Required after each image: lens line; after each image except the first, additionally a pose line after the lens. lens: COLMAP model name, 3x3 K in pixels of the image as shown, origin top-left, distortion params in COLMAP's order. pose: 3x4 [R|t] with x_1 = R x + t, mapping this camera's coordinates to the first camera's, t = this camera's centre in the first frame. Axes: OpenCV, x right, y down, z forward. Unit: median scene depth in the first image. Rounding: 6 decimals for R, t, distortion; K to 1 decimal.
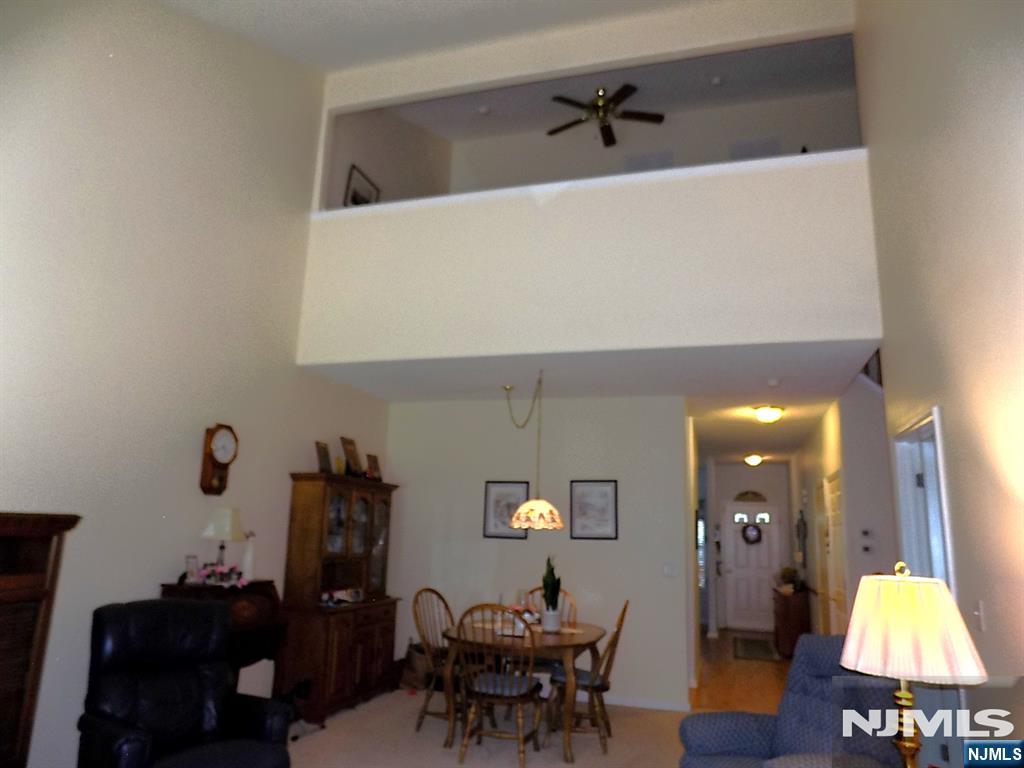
lens RADIAL K [[686.7, 0, 515.5], [0, 686.7, 381.2], [0, 0, 1]] dist [-0.080641, 0.074915]
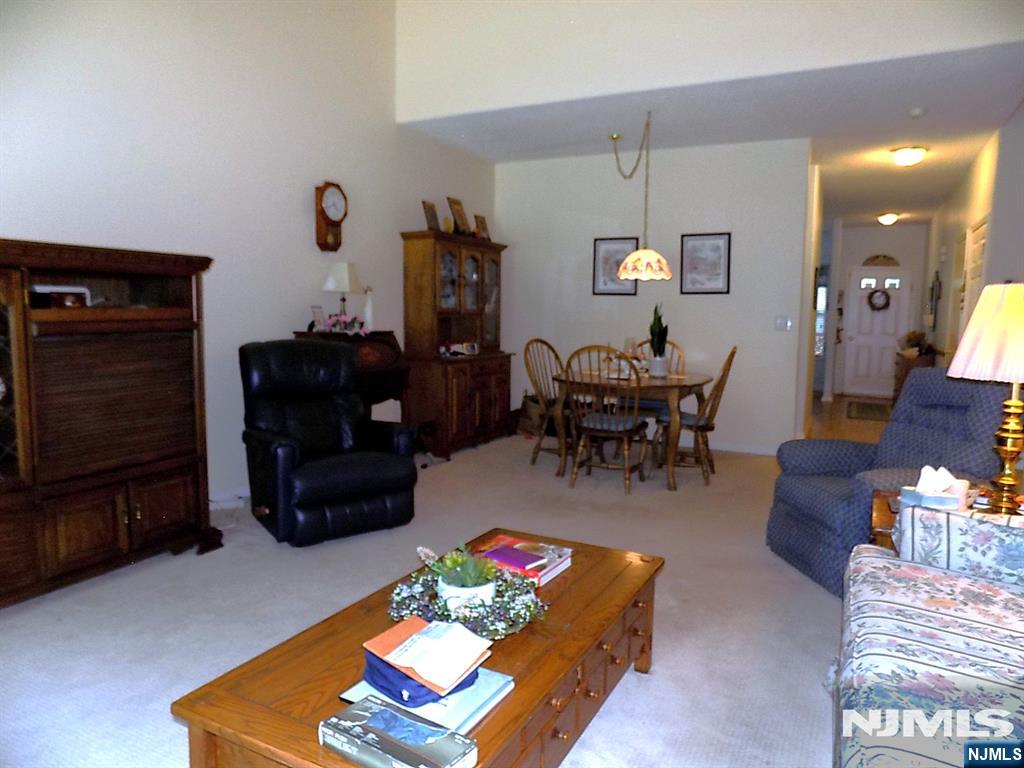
lens RADIAL K [[686.7, 0, 515.5], [0, 686.7, 381.2], [0, 0, 1]] dist [-0.080641, 0.074915]
pose [[0.985447, -0.000026, -0.169981, 0.015695], [0.051881, 0.952330, 0.300626, 0.049641], [0.161870, -0.305070, 0.938472, -0.007932]]
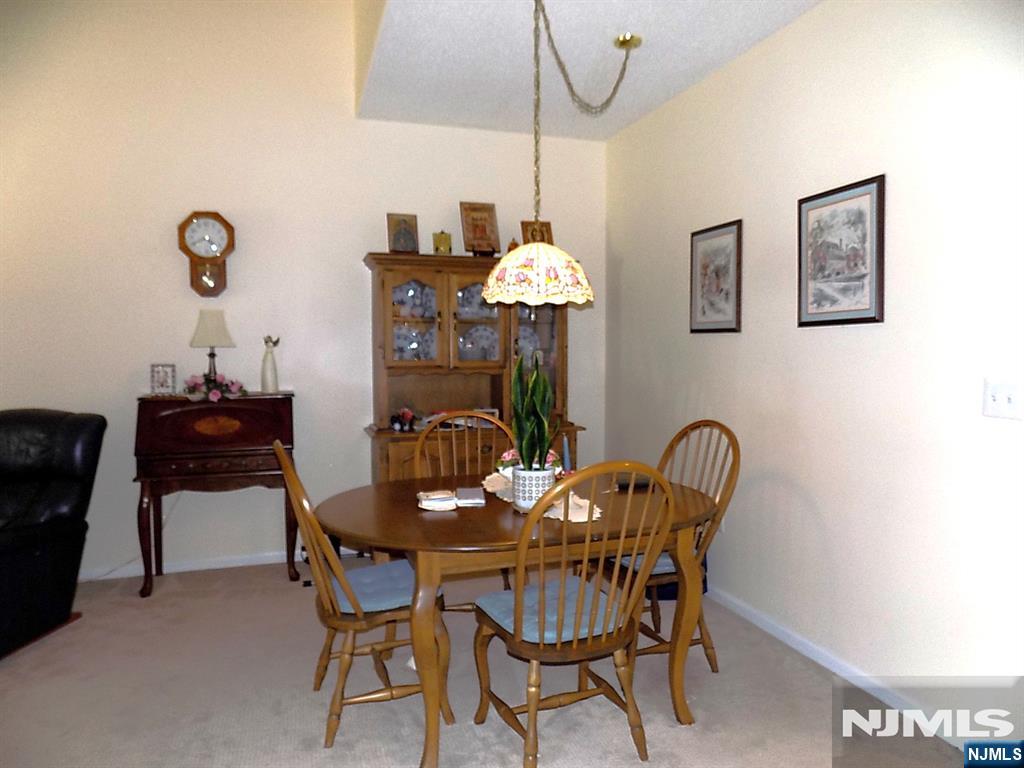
lens RADIAL K [[686.7, 0, 515.5], [0, 686.7, 381.2], [0, 0, 1]] dist [-0.080641, 0.074915]
pose [[0.578495, 0.008750, -0.815639, 0.410724], [0.195610, 0.969276, 0.149135, 0.192808], [0.791884, -0.245821, 0.559009, 0.699849]]
